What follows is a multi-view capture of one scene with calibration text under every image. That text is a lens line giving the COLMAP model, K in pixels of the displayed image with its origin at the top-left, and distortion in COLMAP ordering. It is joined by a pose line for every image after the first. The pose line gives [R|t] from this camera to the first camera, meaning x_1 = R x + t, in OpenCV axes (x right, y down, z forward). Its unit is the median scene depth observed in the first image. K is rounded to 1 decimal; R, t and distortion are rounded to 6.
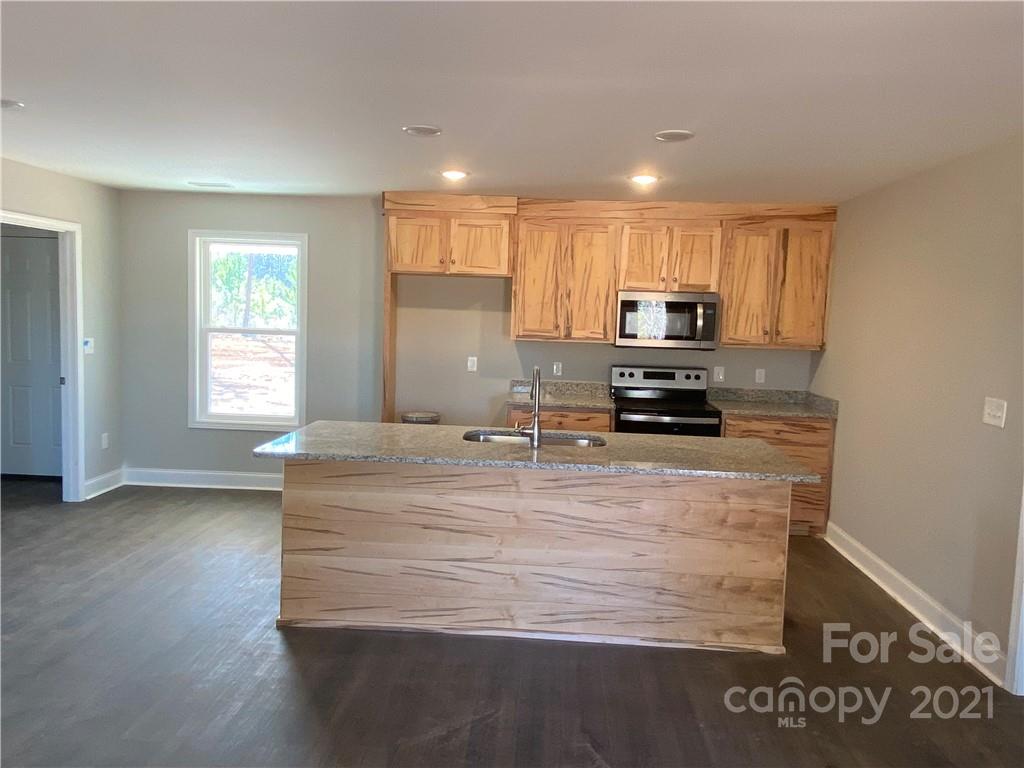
lens RADIAL K [[751.2, 0, 511.3], [0, 751.2, 383.2], [0, 0, 1]] dist [0.074554, -0.033480]
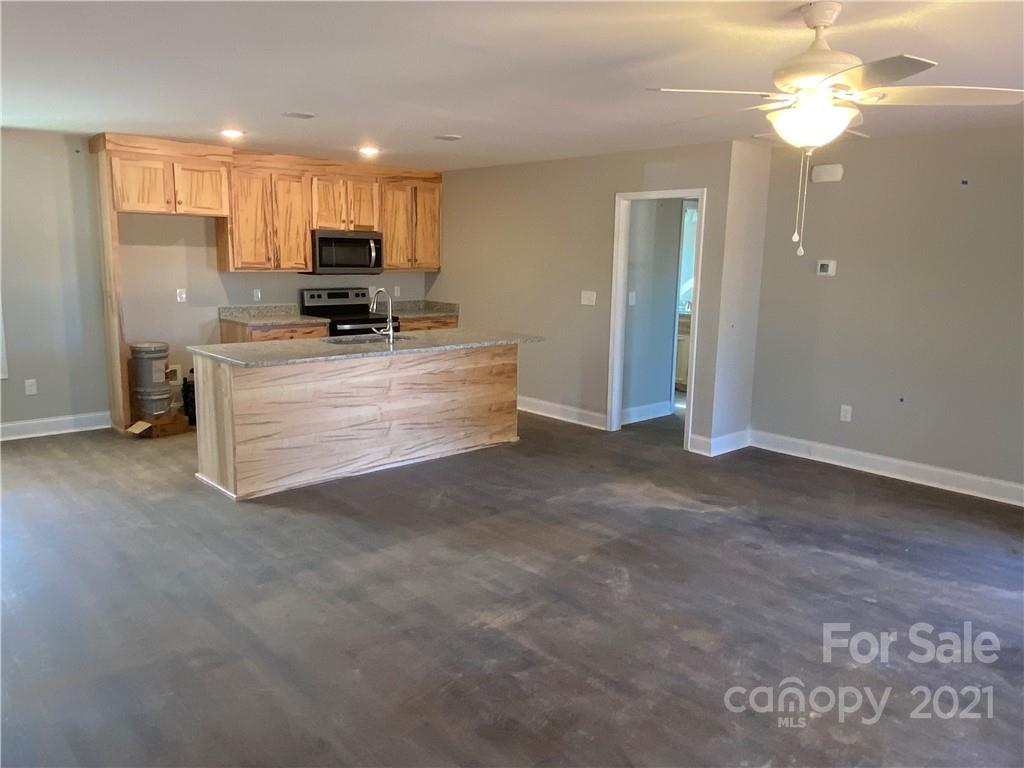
lens RADIAL K [[751.2, 0, 511.8], [0, 751.2, 387.8], [0, 0, 1]] dist [0.074554, -0.033480]
pose [[0.699613, -0.150016, 0.698596, -0.562446], [0.074840, 0.987719, 0.137153, -0.009147], [-0.710592, -0.043671, 0.702248, -0.151189]]
